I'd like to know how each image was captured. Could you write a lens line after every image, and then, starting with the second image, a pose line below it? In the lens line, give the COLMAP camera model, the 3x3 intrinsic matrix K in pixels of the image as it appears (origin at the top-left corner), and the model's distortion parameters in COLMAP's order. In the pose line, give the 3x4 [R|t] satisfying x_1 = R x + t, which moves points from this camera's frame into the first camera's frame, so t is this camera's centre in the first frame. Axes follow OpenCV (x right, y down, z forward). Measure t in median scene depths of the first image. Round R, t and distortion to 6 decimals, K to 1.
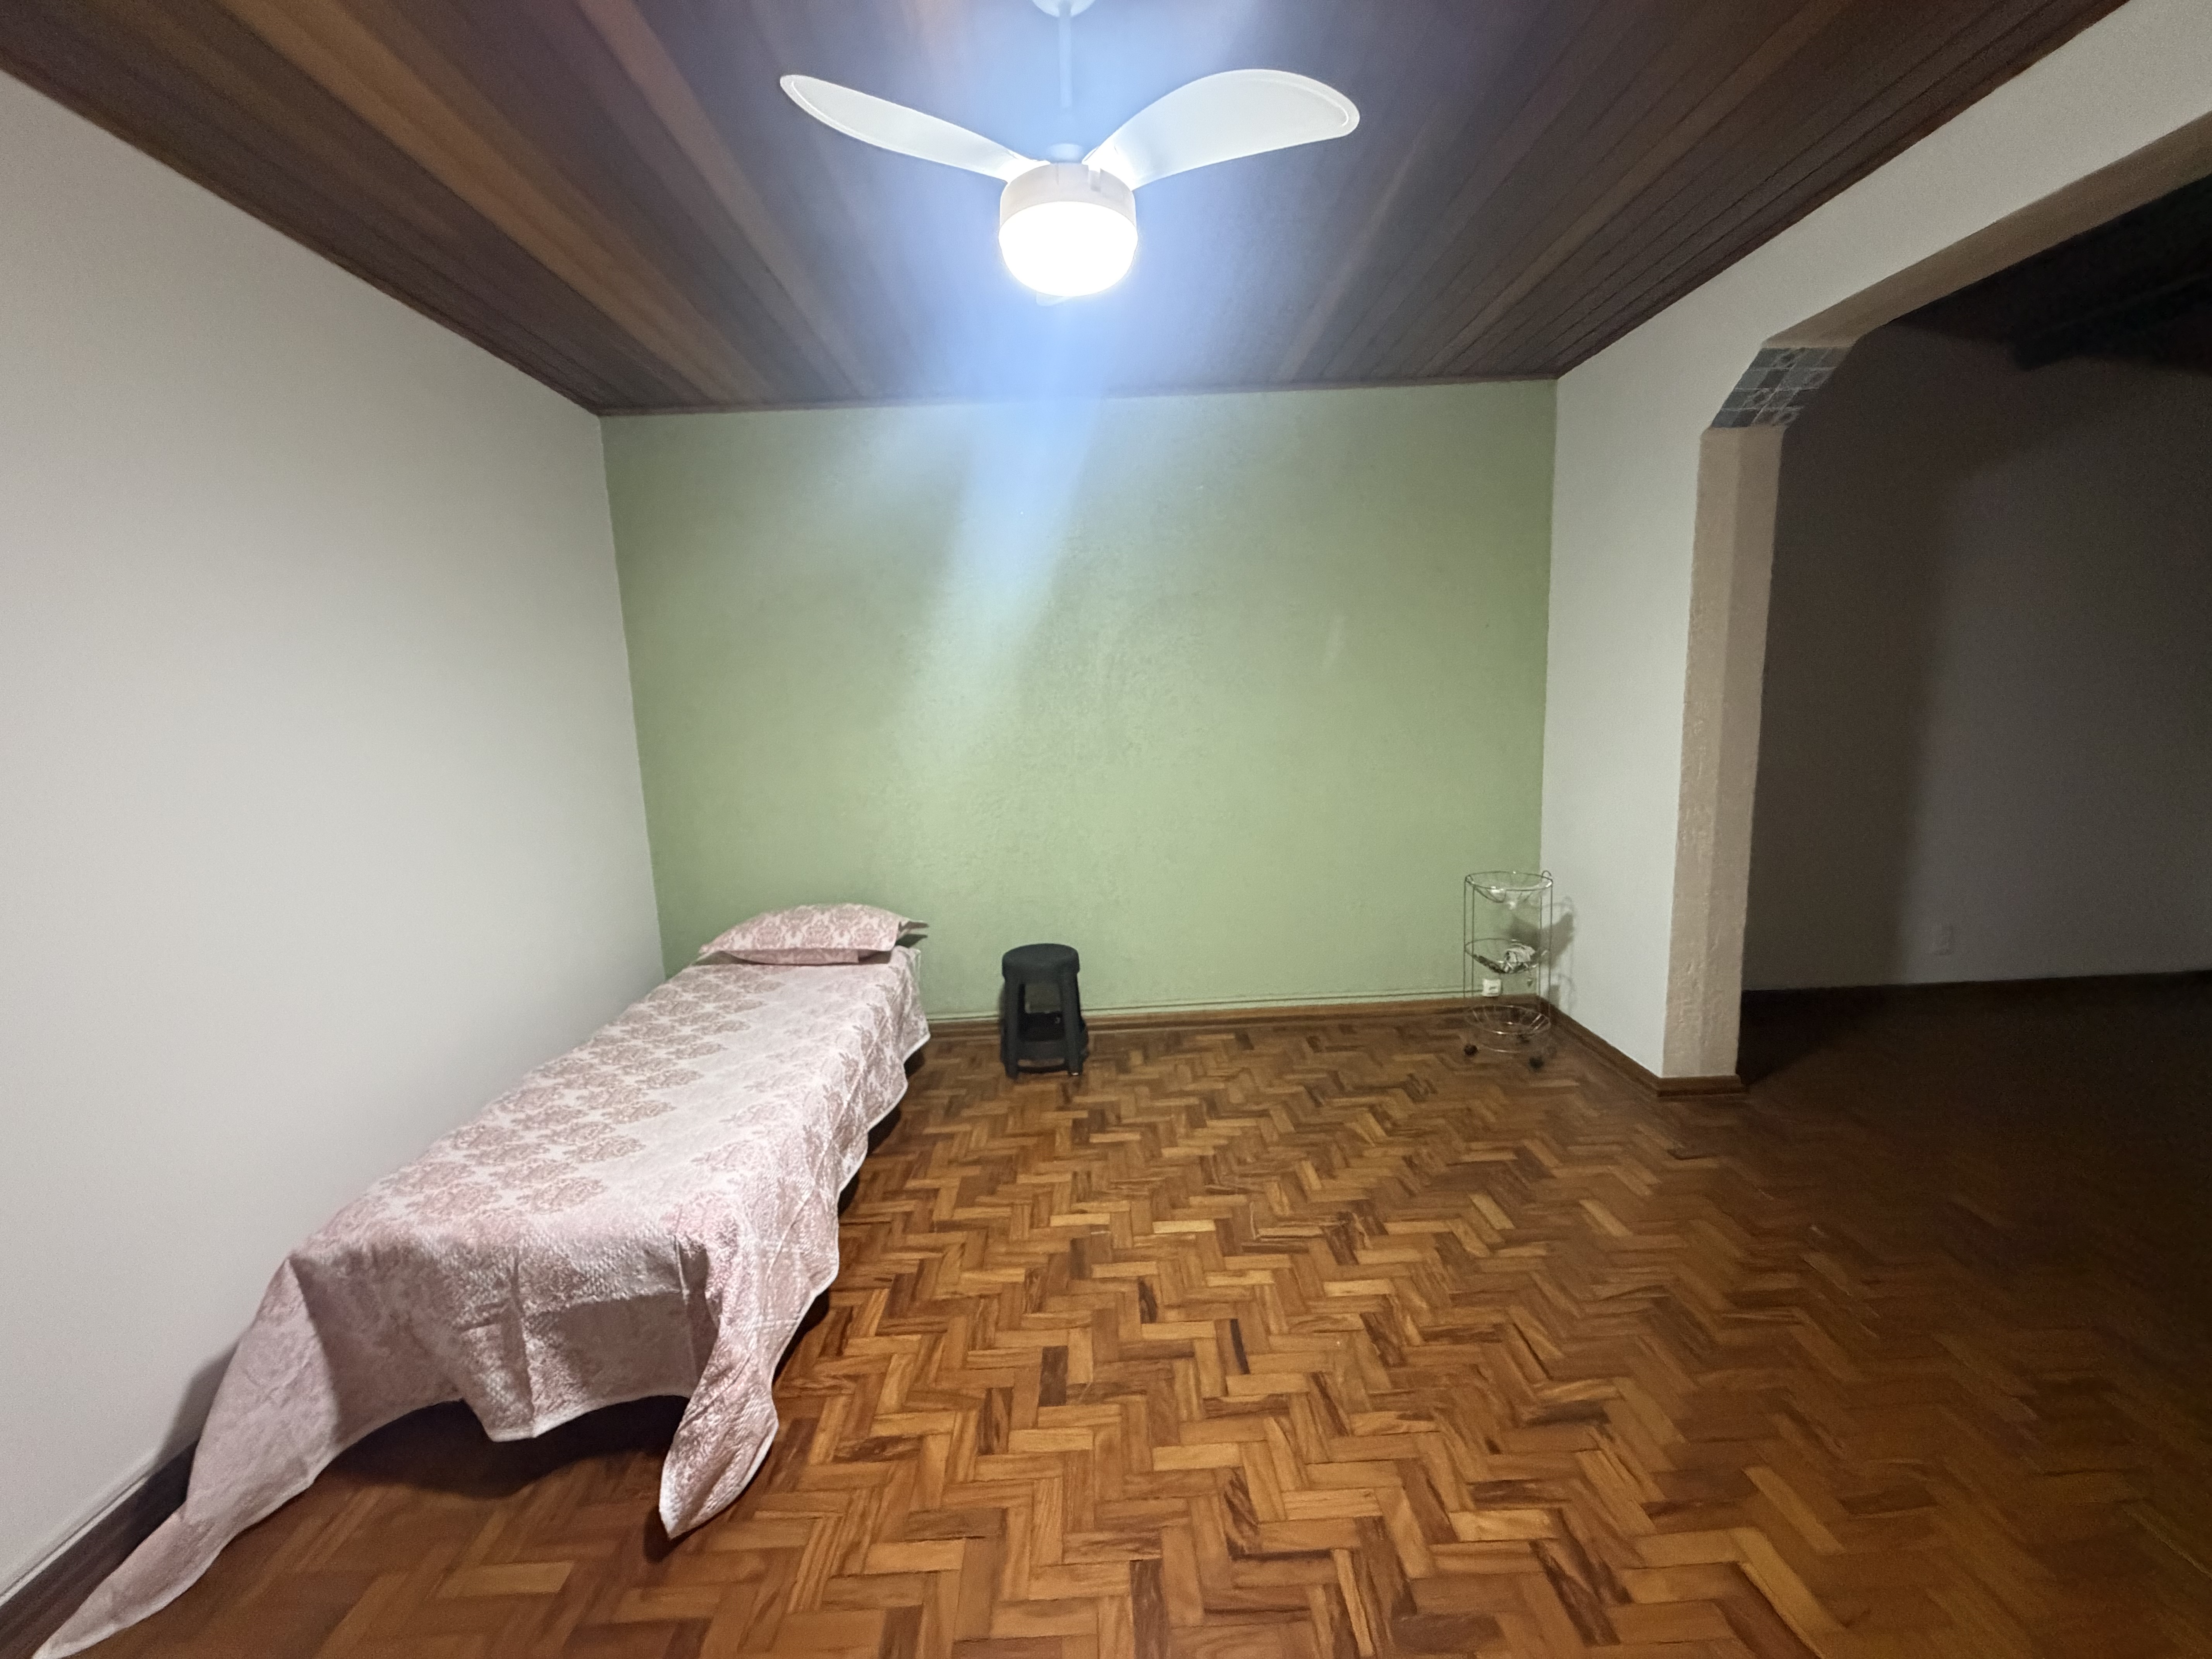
lens RADIAL K [[883.3, 0, 1106.7], [0, 883.3, 833.1], [0, 0, 1]] dist [0.000148, -0.000012]
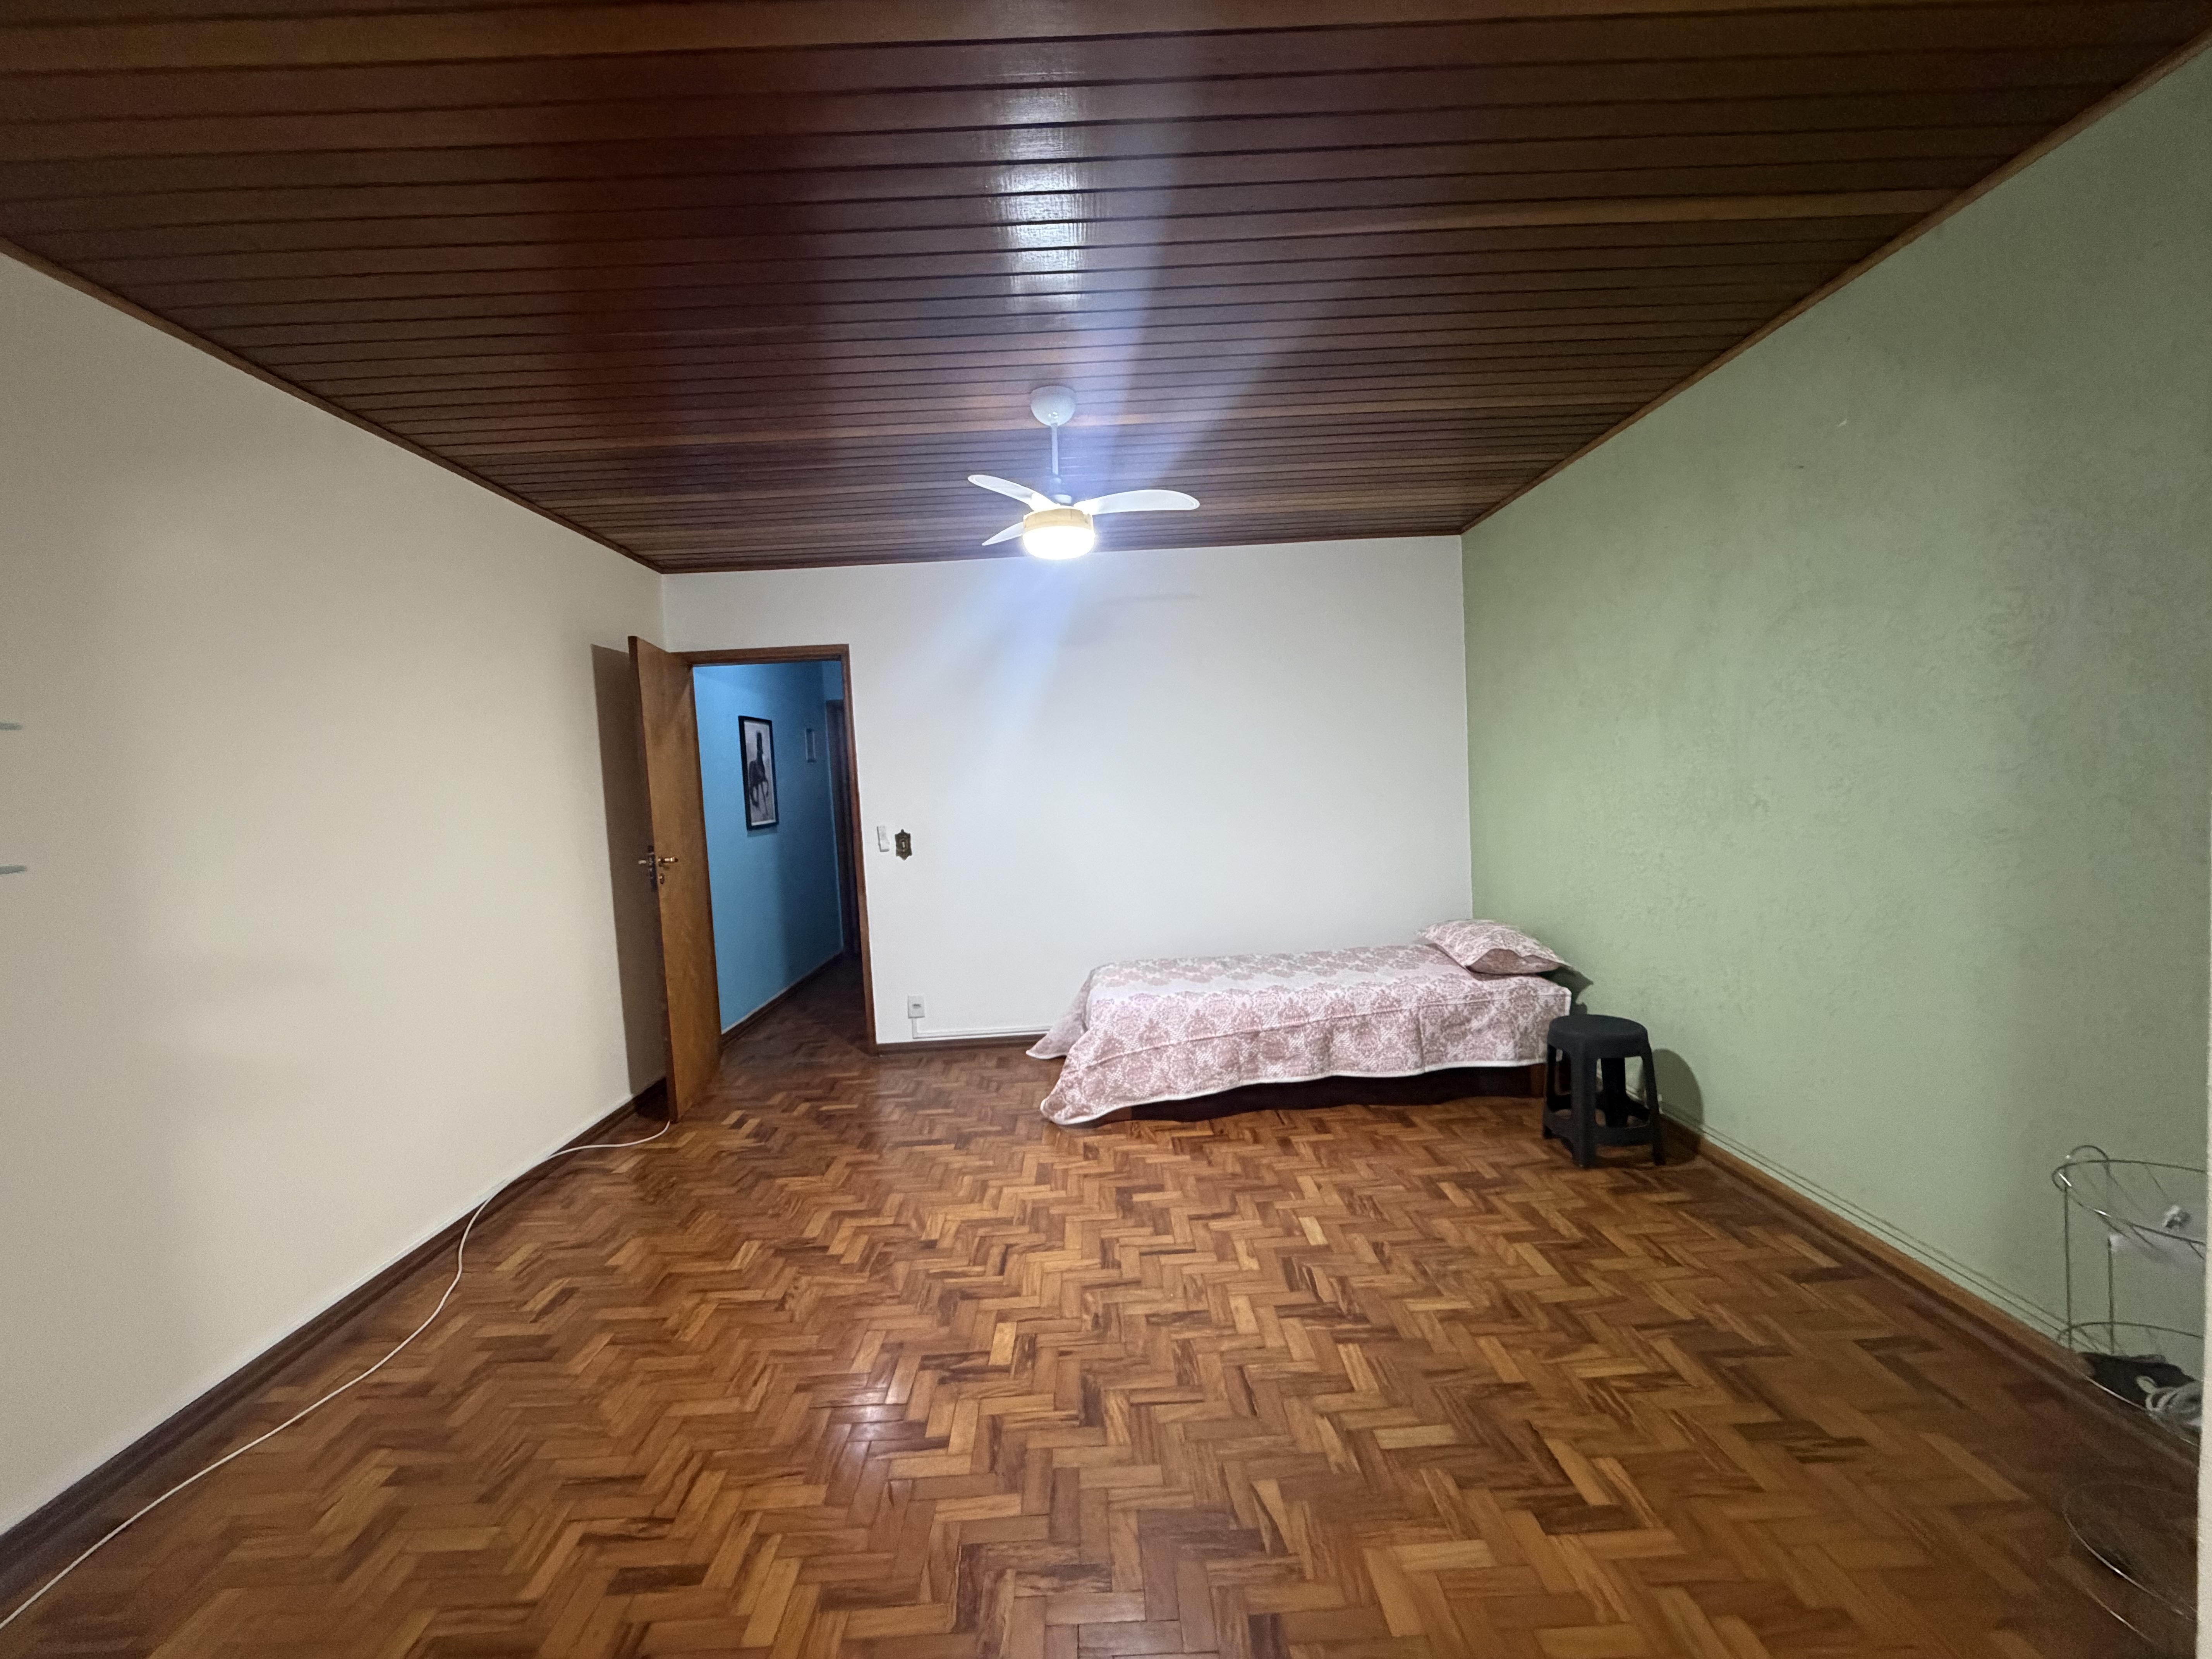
lens RADIAL K [[883.3, 0, 1095.0], [0, 883.3, 824.3], [0, 0, 1]] dist [0.000148, -0.000012]
pose [[-0.010305, 0.091400, -0.995761, 1.211970], [-0.100095, 0.990718, 0.091973, -0.146497], [0.994925, 0.100618, -0.001060, 0.706022]]
